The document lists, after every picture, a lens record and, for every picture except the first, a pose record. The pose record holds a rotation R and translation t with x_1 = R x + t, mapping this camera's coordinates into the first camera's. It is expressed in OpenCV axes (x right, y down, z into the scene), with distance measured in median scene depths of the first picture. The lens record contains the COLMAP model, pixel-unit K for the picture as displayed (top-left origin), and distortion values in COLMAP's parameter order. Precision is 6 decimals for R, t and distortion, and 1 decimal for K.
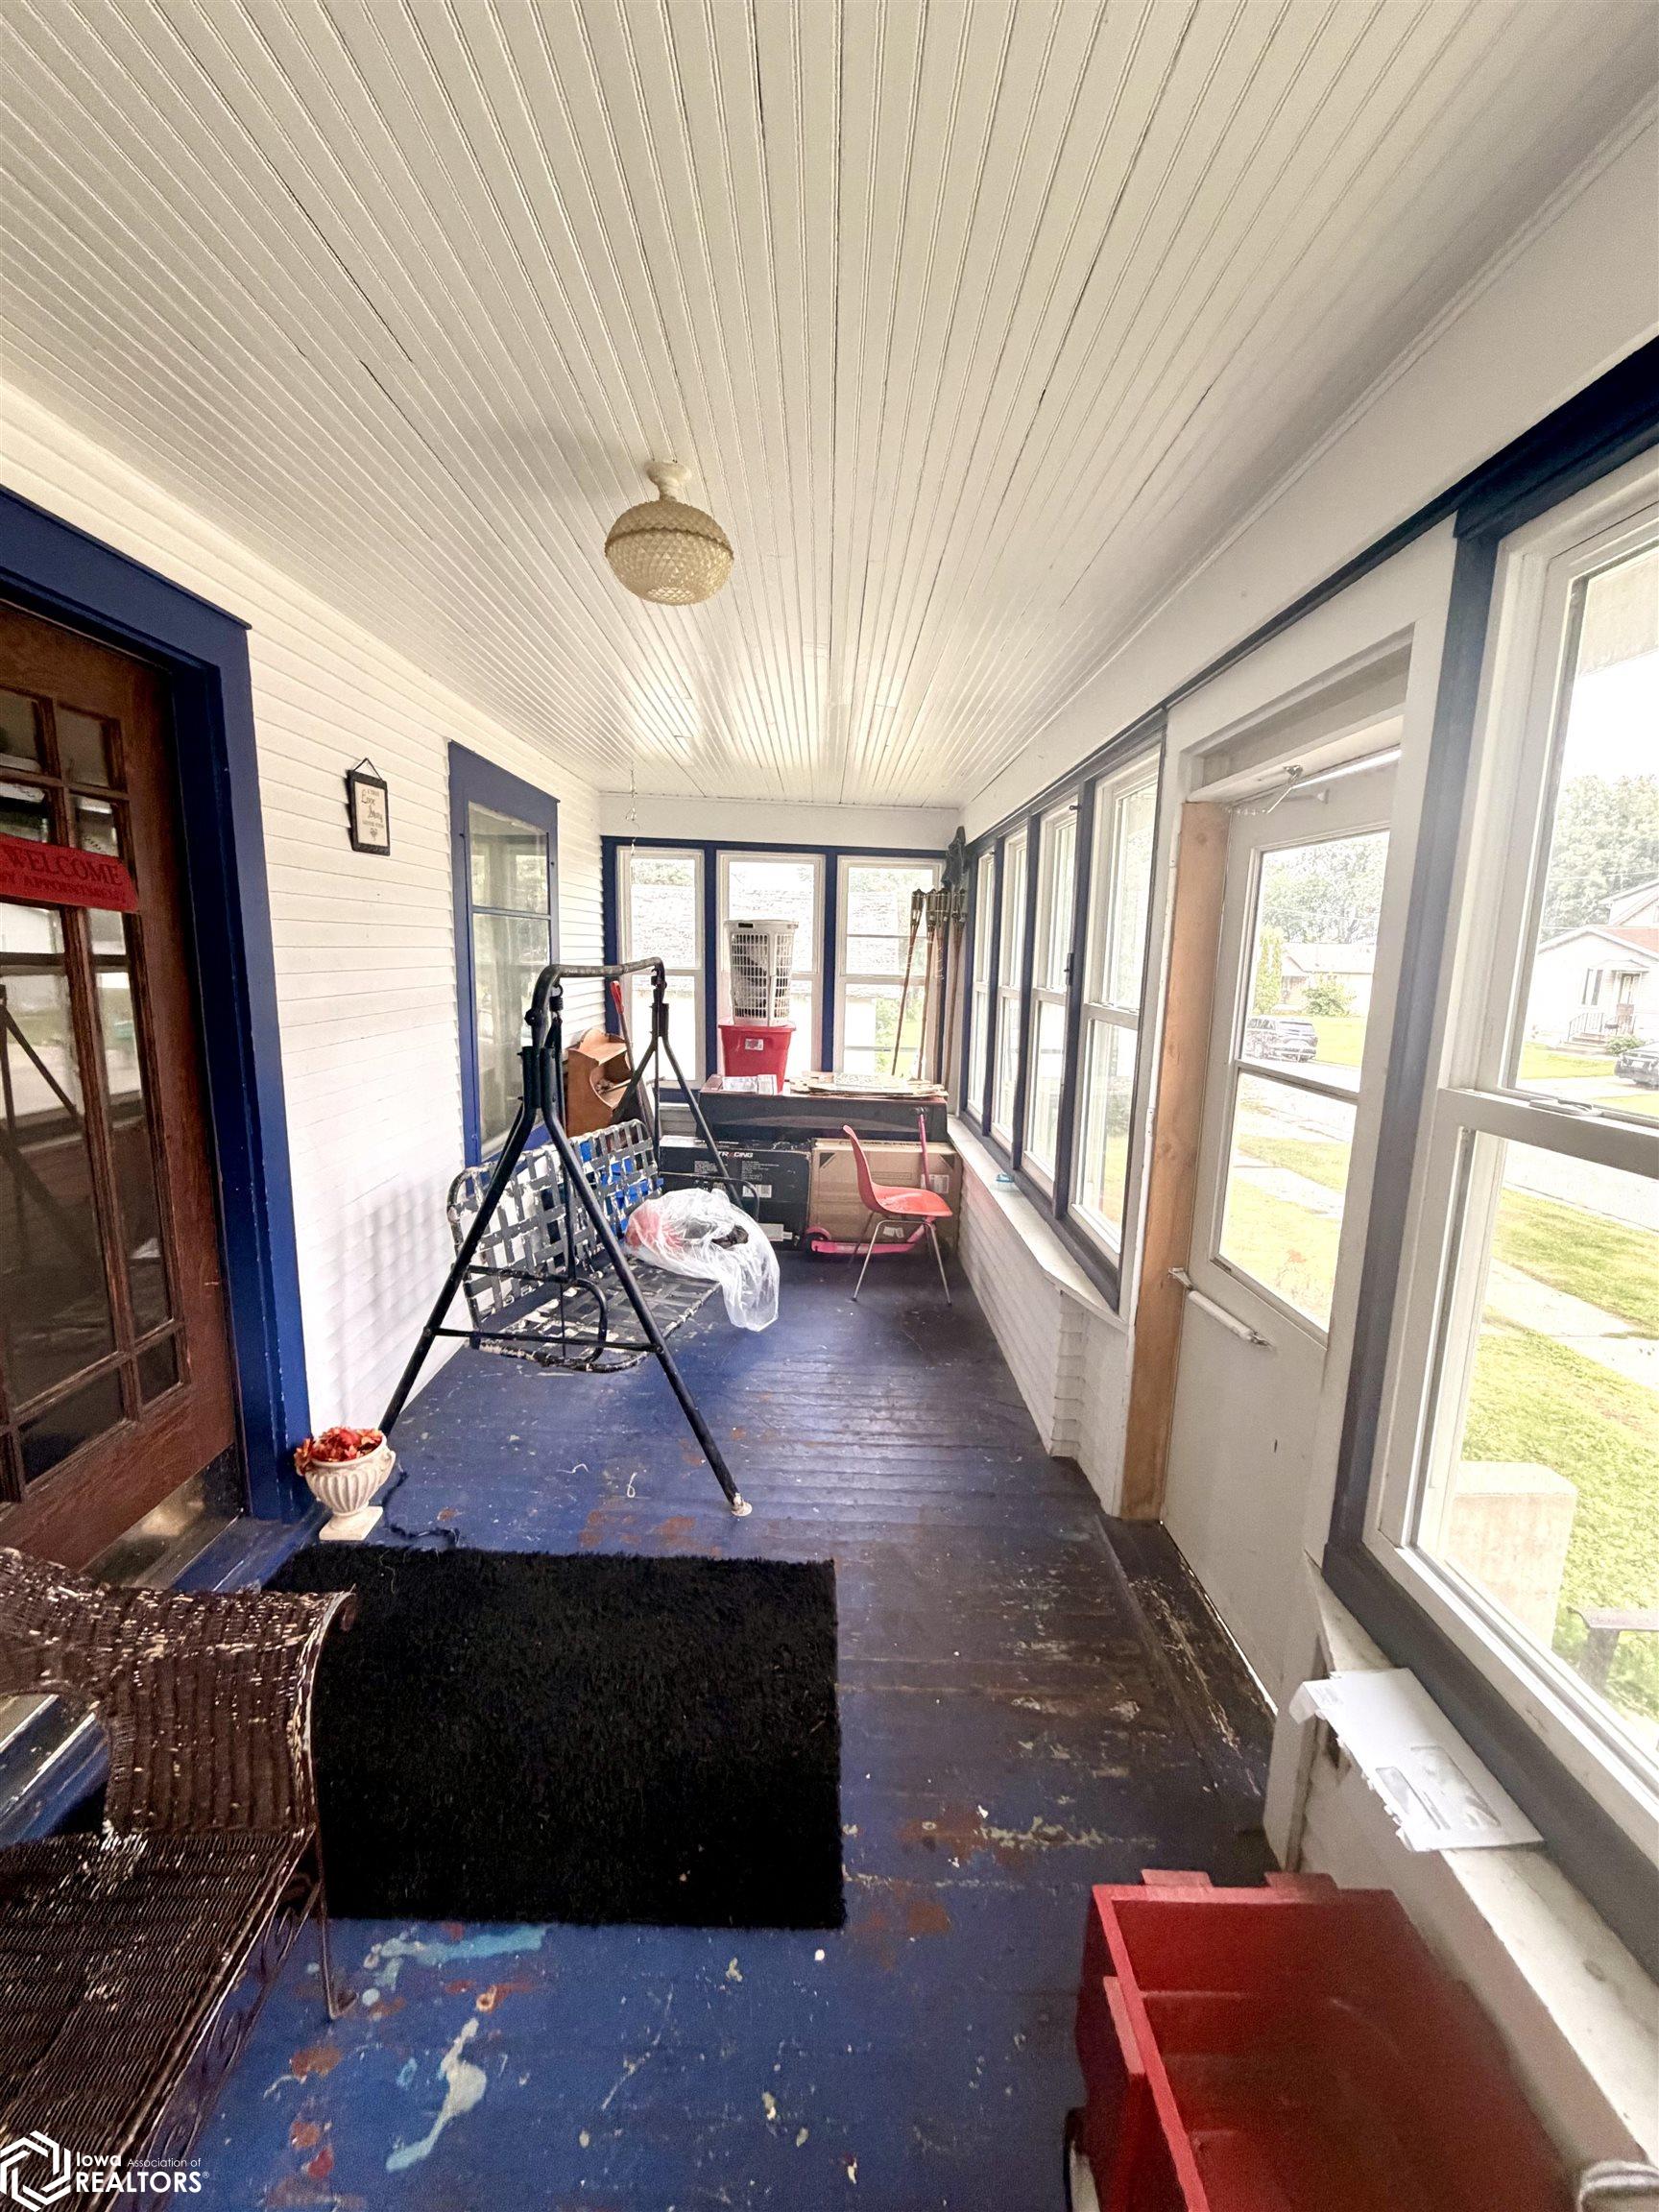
lens RADIAL K [[897.6, 0, 843.6], [0, 897.6, 1110.7], [0, 0, 1]] dist [0.000316, -0.000168]
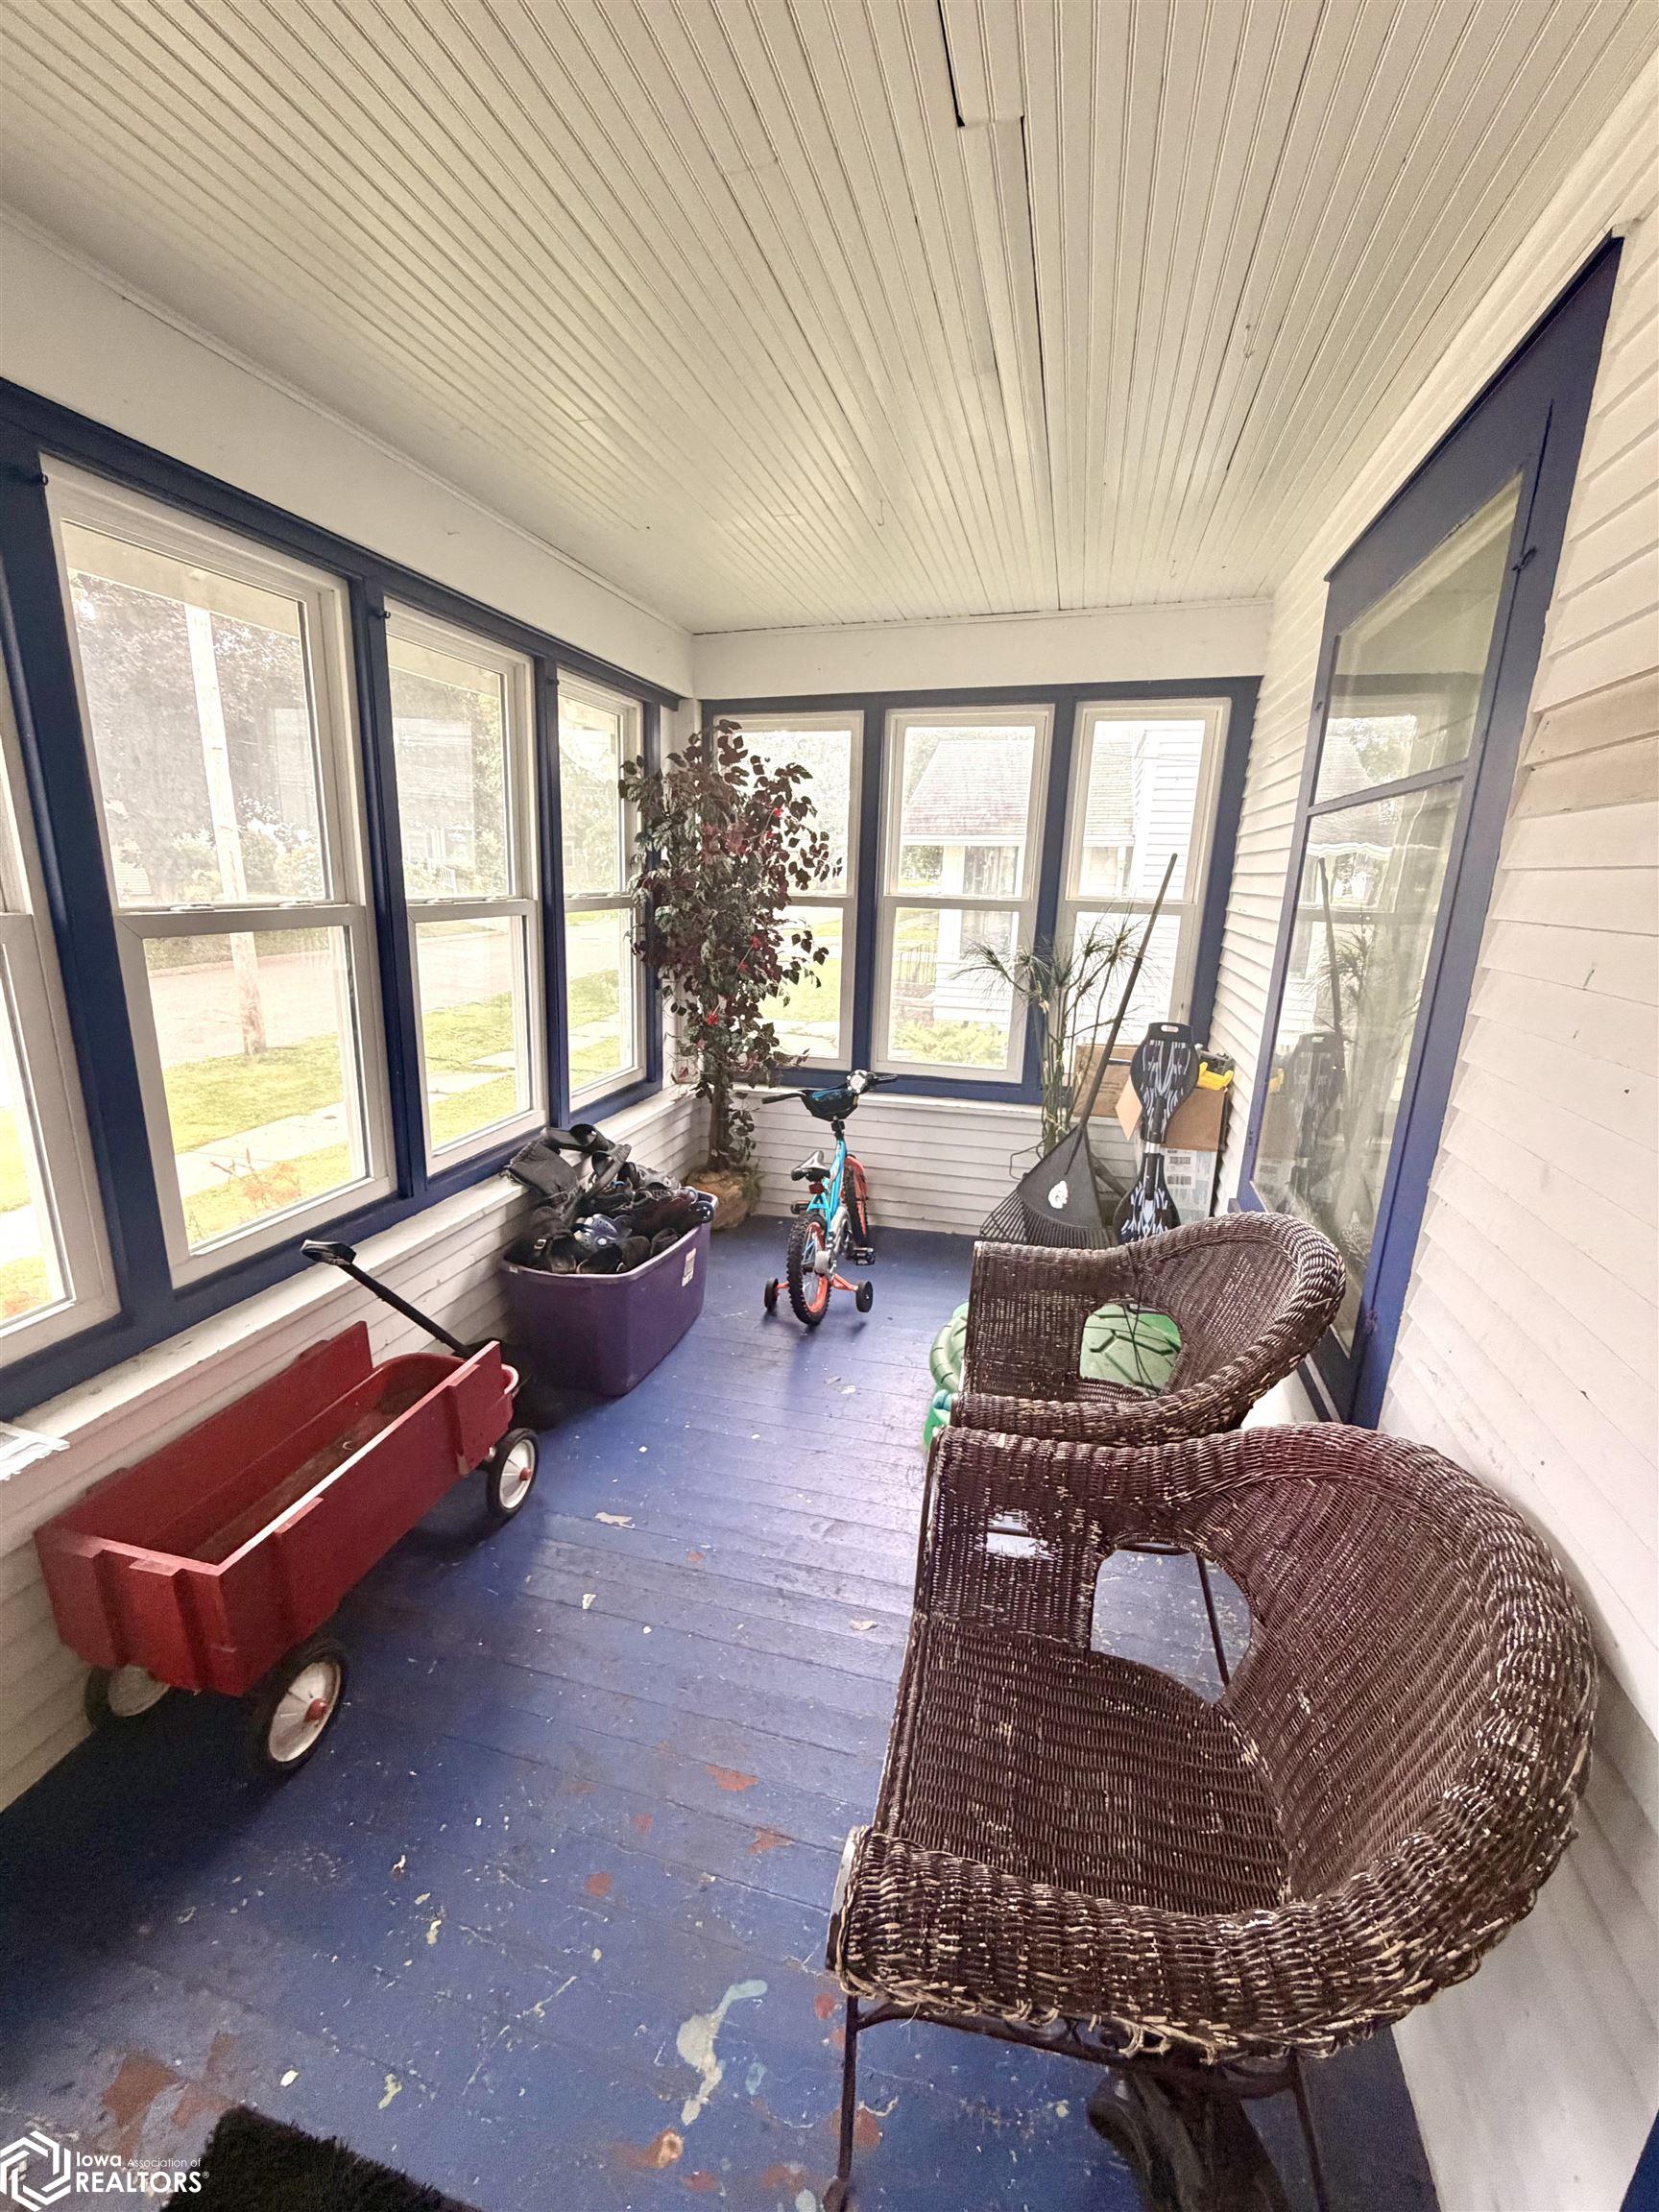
lens RADIAL K [[897.6, 0, 835.1], [0, 897.6, 1112.3], [0, 0, 1]] dist [0.000316, -0.000168]
pose [[-0.960982, -0.118894, 0.249754, -0.693418], [-0.000097, 0.903057, 0.429520, -0.221639], [-0.276609, 0.412737, -0.867834, 1.400429]]
